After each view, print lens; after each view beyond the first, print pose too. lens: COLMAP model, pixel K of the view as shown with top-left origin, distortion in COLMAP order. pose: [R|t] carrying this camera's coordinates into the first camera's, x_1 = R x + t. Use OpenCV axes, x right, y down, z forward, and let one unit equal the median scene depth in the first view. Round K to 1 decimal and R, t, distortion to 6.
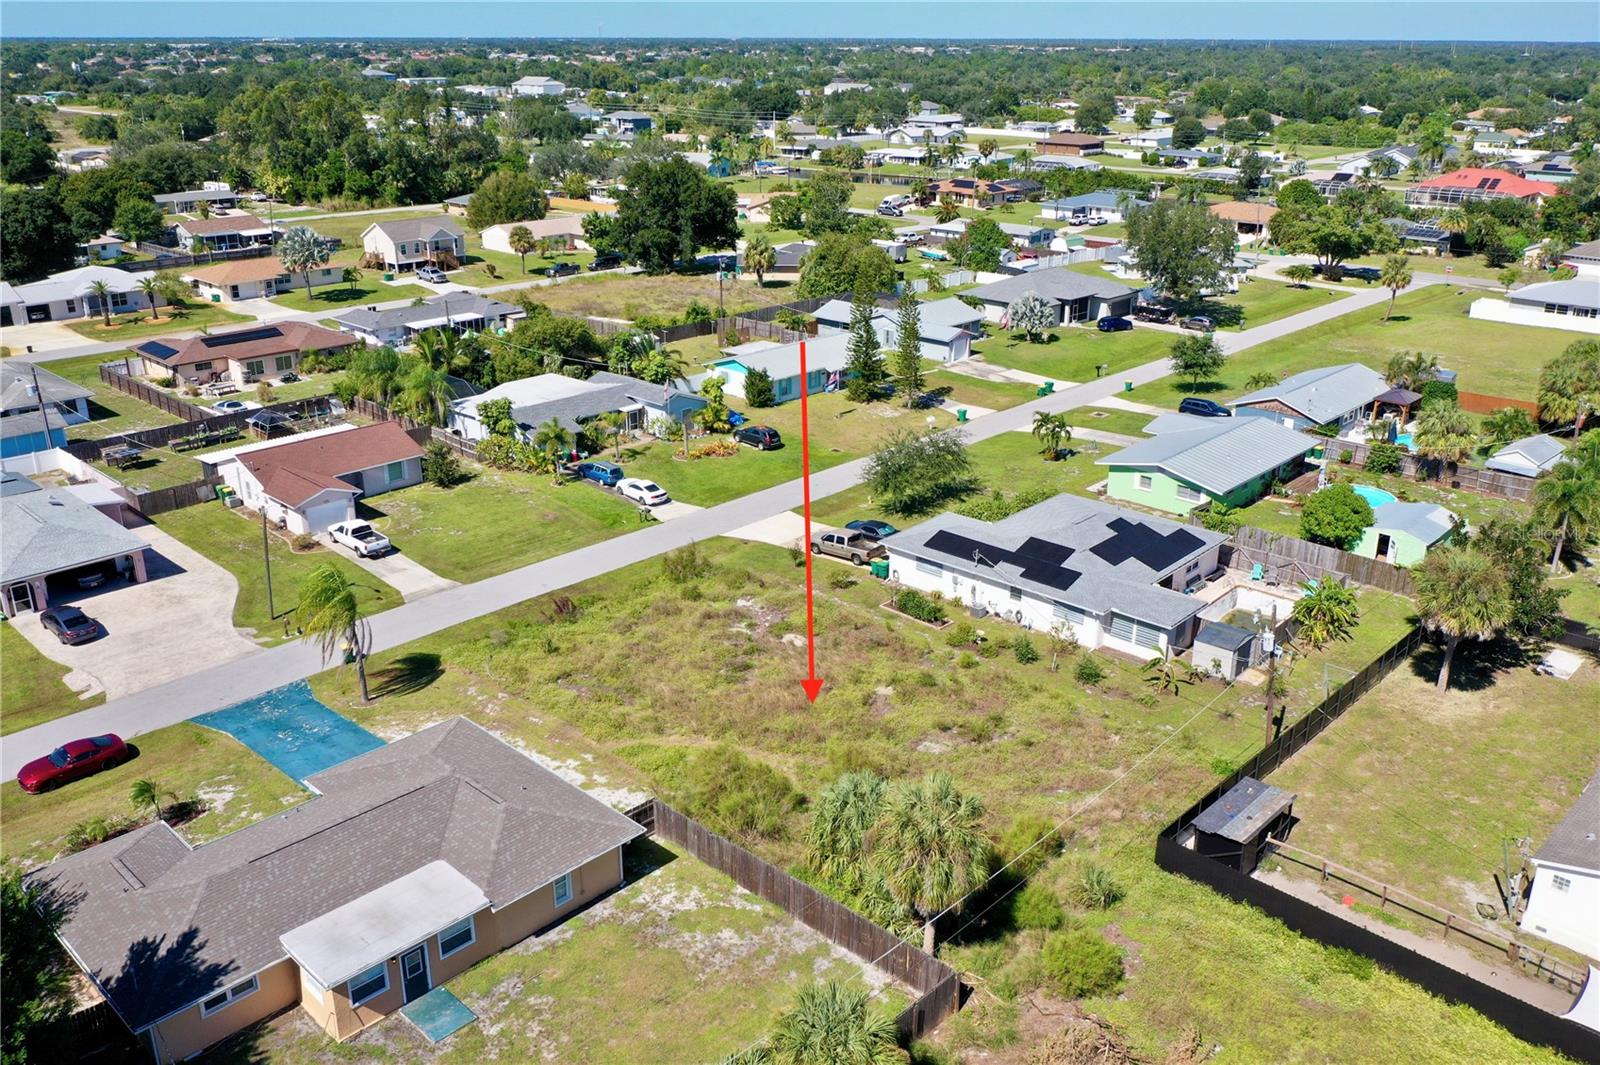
lens RADIAL K [[1292.9, 0, 796.8], [0, 1292.9, 531.4], [0, 0, 1]] dist [-0.005445, 0.008019]
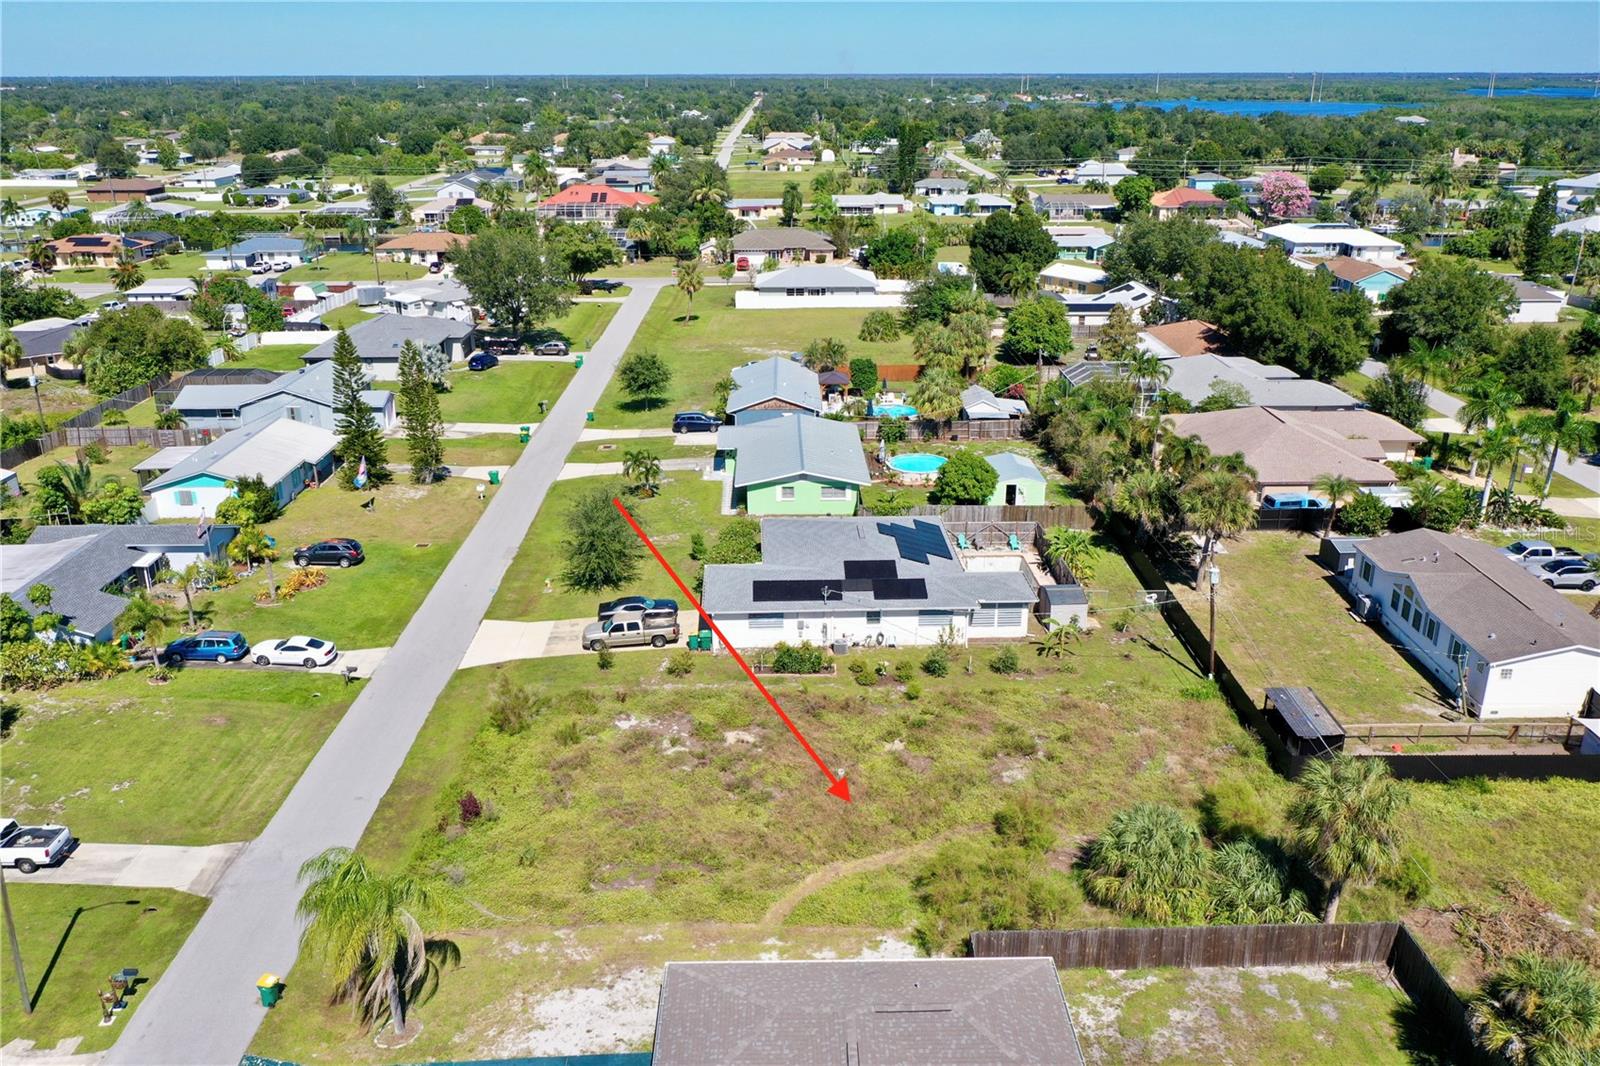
lens RADIAL K [[1273.9, 0, 799.0], [0, 1273.9, 529.5], [0, 0, 1]] dist [-0.003521, 0.004667]
pose [[0.710667, -0.242362, 0.660464, -0.380121], [0.256204, 0.963480, 0.077878, -0.081795], [-0.655219, 0.113868, 0.746808, 0.226056]]
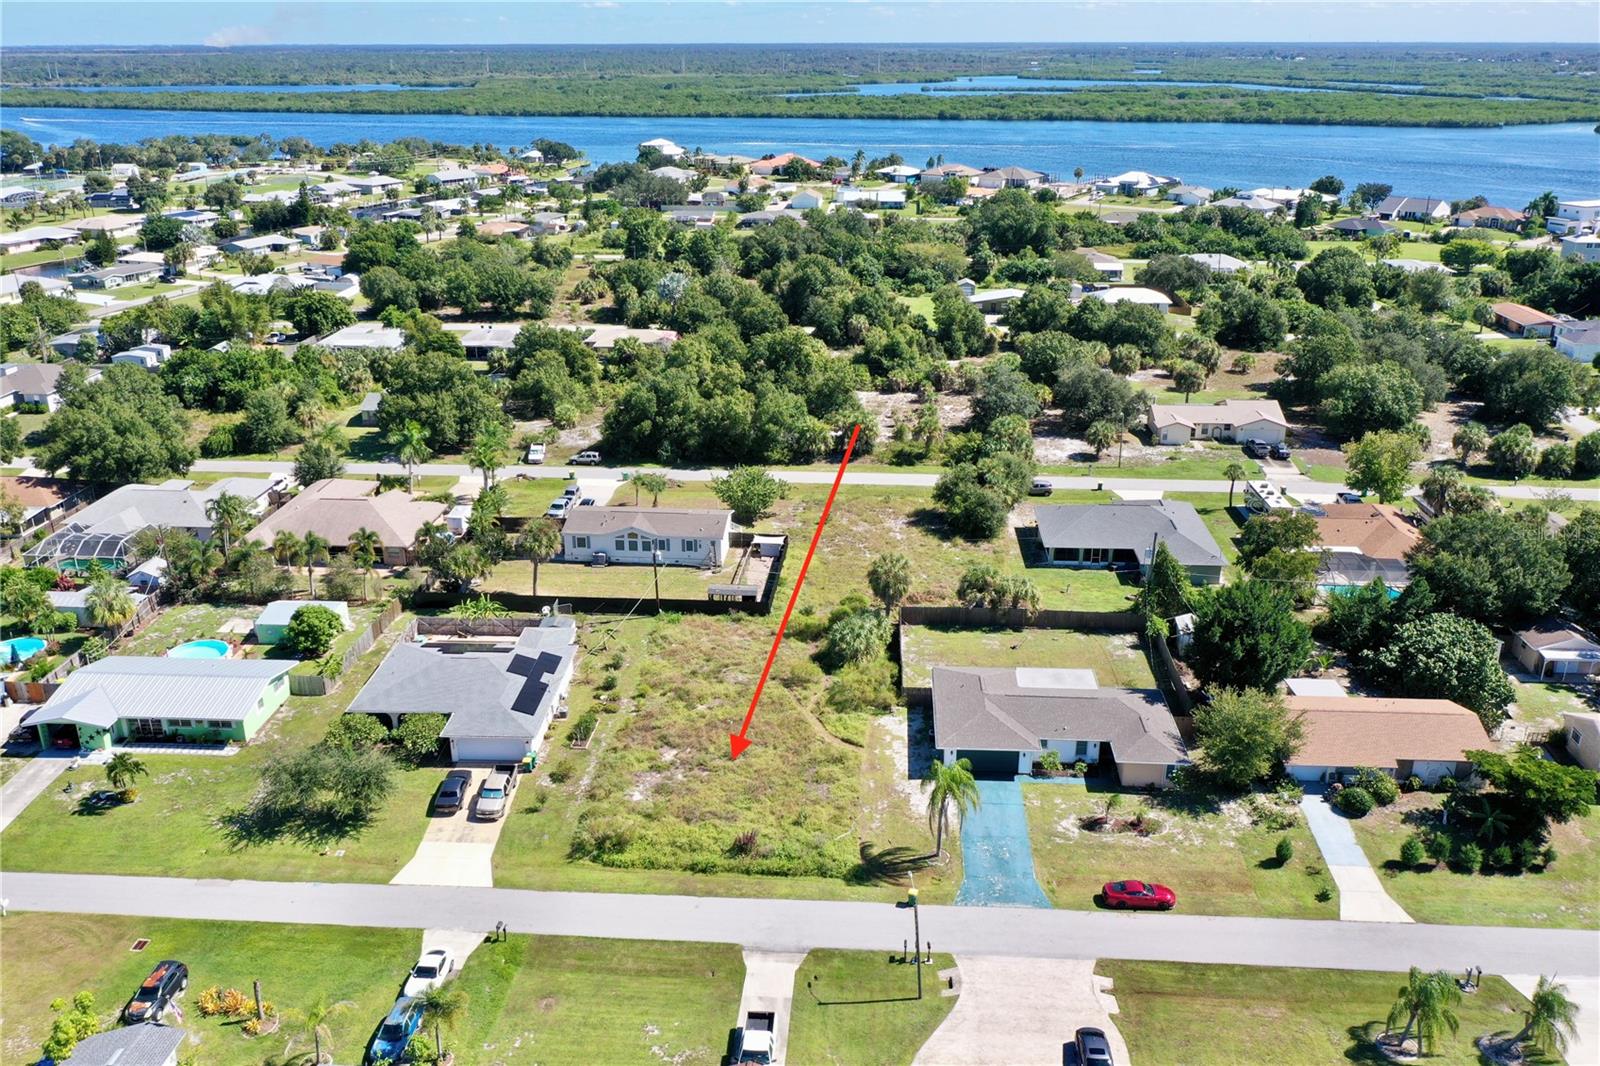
lens RADIAL K [[1292.9, 0, 796.8], [0, 1292.9, 531.9], [0, 0, 1]] dist [-0.005445, 0.008019]
pose [[-0.640411, -0.275433, 0.716945, -0.741518], [0.277060, 0.787778, 0.550130, -0.605129], [-0.716318, 0.550946, -0.428191, 1.005798]]
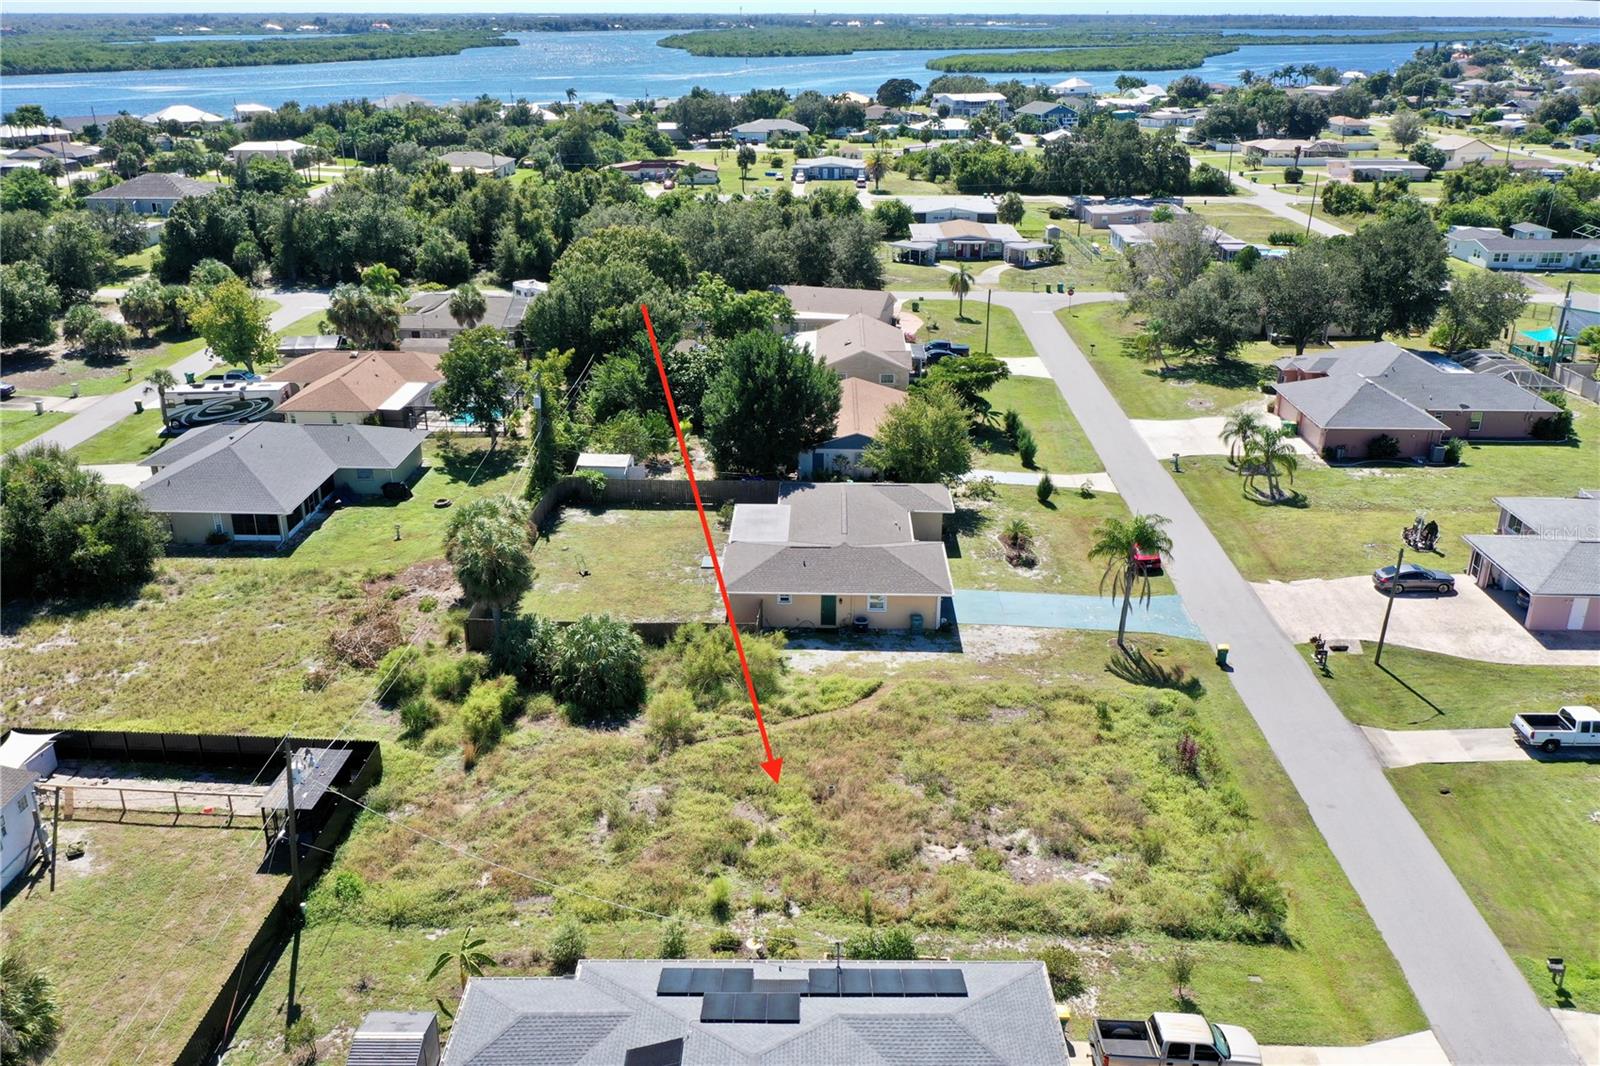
lens RADIAL K [[1311.6, 0, 800.0], [0, 1311.6, 533.0], [0, 0, 1]] dist [-0.006125, 0.005103]
pose [[-0.737266, 0.247443, -0.628657, 0.361213], [-0.245299, 0.768971, 0.590349, -0.354370], [0.629497, 0.589454, -0.506239, 0.902098]]
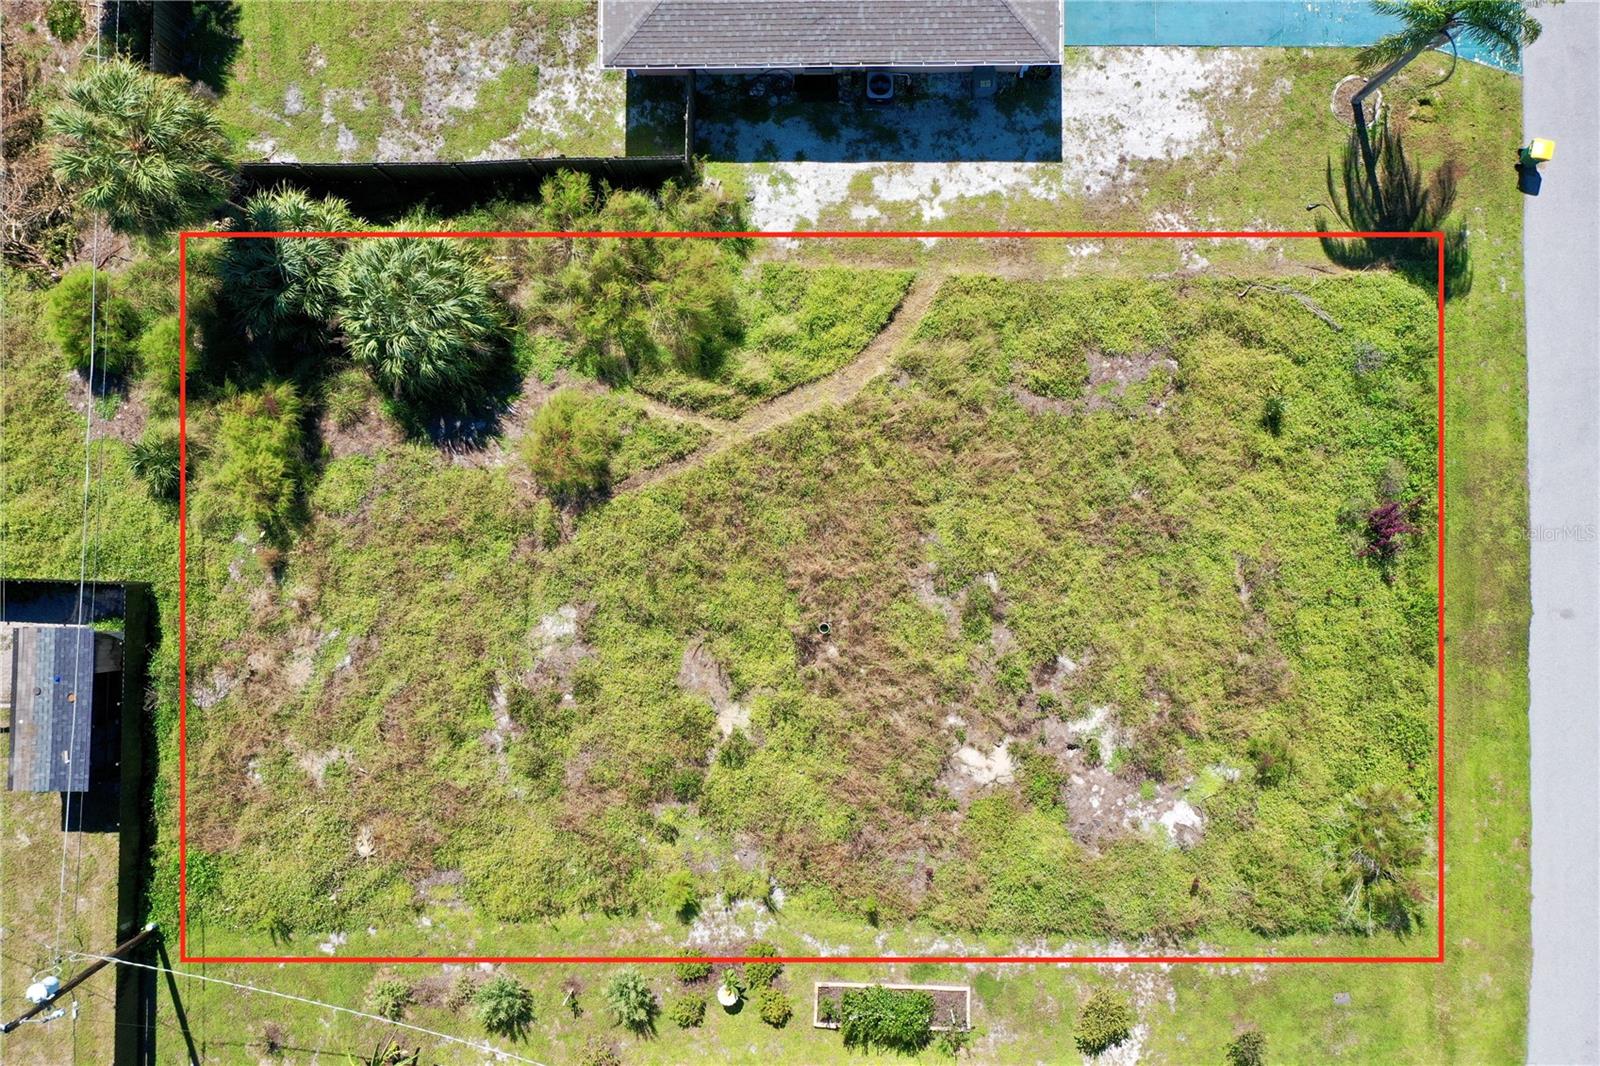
lens RADIAL K [[1322.8, 0, 767.3], [0, 1322.8, 536.2], [0, 0, 1]] dist [-0.002979, -0.001240]
pose [[-0.722799, 0.691008, 0.008356, -0.003941], [-0.215798, -0.237180, 0.947194, -0.290783], [0.656501, 0.682828, 0.320552, 0.518365]]
